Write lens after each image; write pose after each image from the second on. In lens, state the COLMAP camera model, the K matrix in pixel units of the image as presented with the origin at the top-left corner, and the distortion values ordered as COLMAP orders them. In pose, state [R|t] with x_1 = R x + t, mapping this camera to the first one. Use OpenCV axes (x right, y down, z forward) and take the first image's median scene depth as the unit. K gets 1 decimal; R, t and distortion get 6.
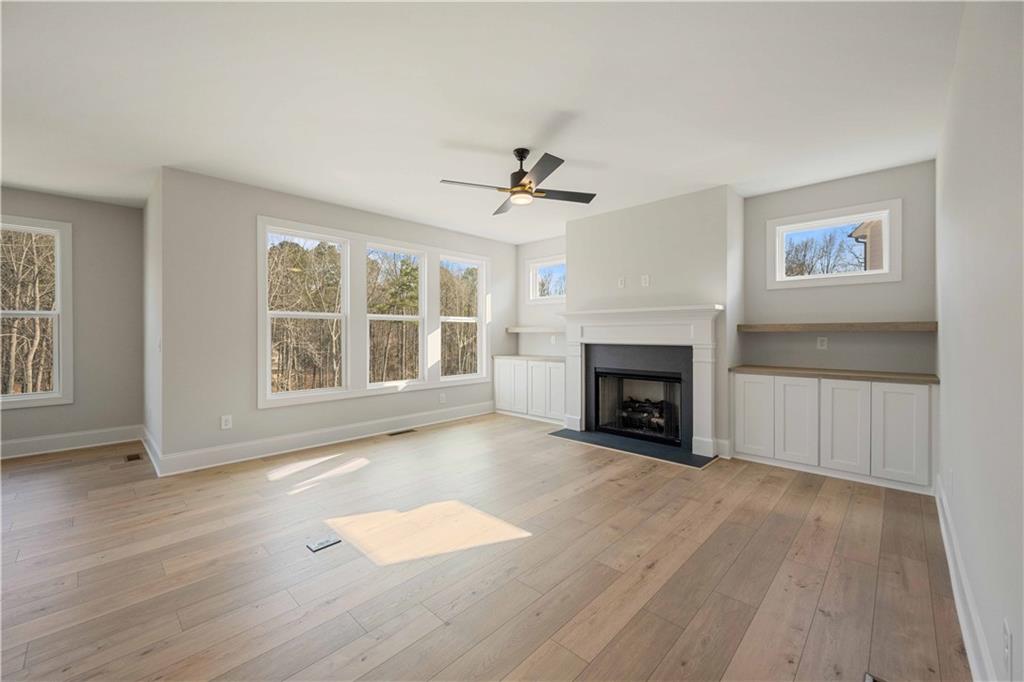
lens RADIAL K [[413.4, 0, 511.5], [0, 413.4, 338.1], [0, 0, 1]] dist [-0.000547, 0.000705]
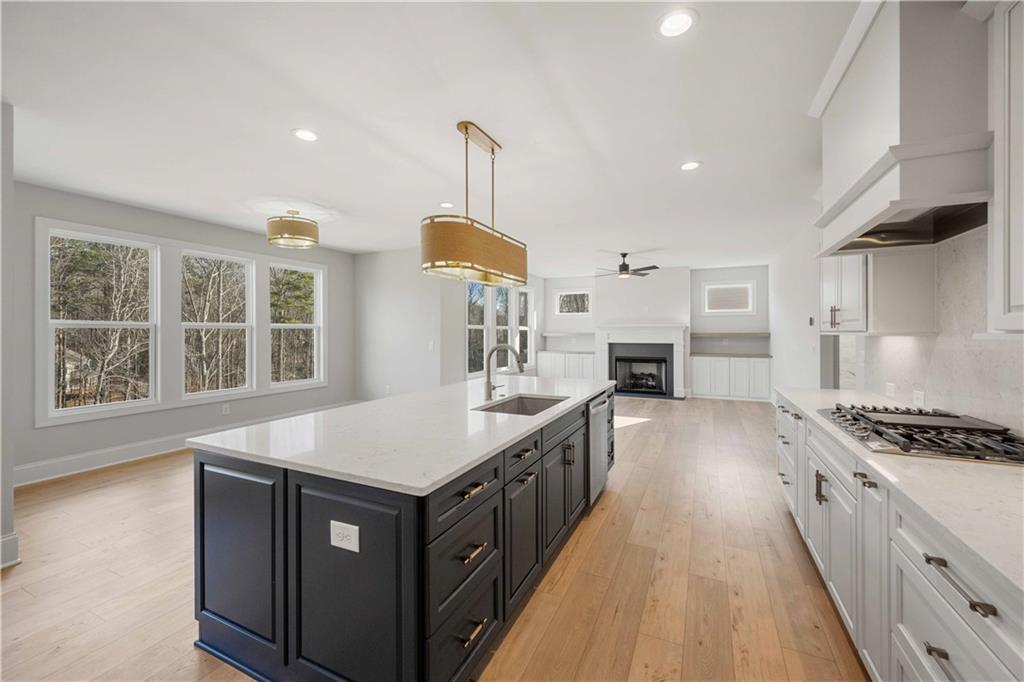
lens RADIAL K [[413.4, 0, 513.2], [0, 413.4, 330.1], [0, 0, 1]] dist [-0.000547, 0.000705]
pose [[0.951215, -0.000413, 0.308530, -0.844694], [0.005221, 0.999877, -0.014757, -0.019637], [-0.308486, 0.015648, 0.951100, -0.617405]]
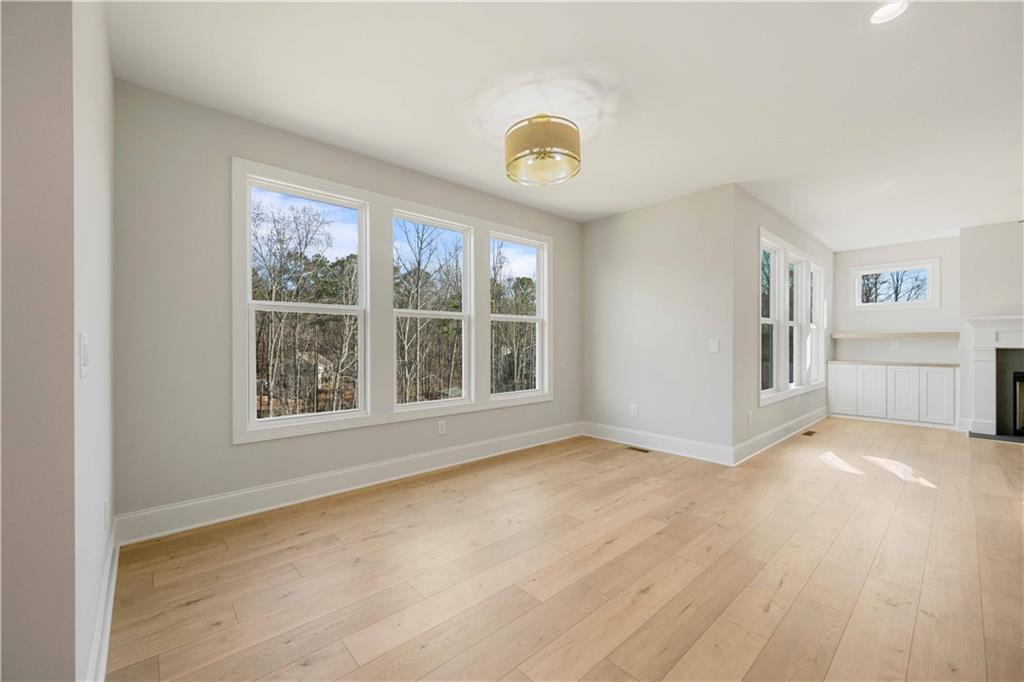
lens RADIAL K [[413.4, 0, 512.9], [0, 413.4, 342.3], [0, 0, 1]] dist [-0.000547, 0.000705]
pose [[0.997299, 0.000635, -0.073449, -1.043006], [-0.001597, 0.999914, -0.013034, 0.015038], [0.073435, 0.013116, 0.997214, -0.110561]]
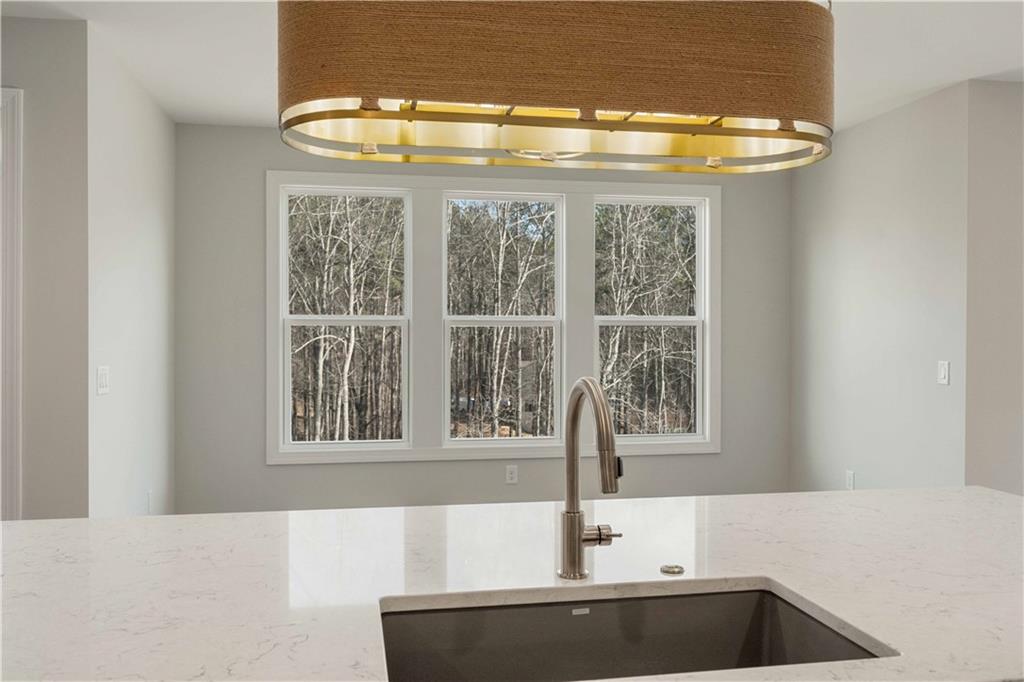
lens RADIAL K [[853.0, 0, 506.6], [0, 853.0, 336.0], [0, 0, 1]] dist [0.001132, 0.007755]
pose [[0.812802, 0.004502, -0.582523, -0.505420], [-0.009173, 0.999945, -0.005071, -0.024028], [0.582468, 0.009465, 0.812799, -0.331133]]
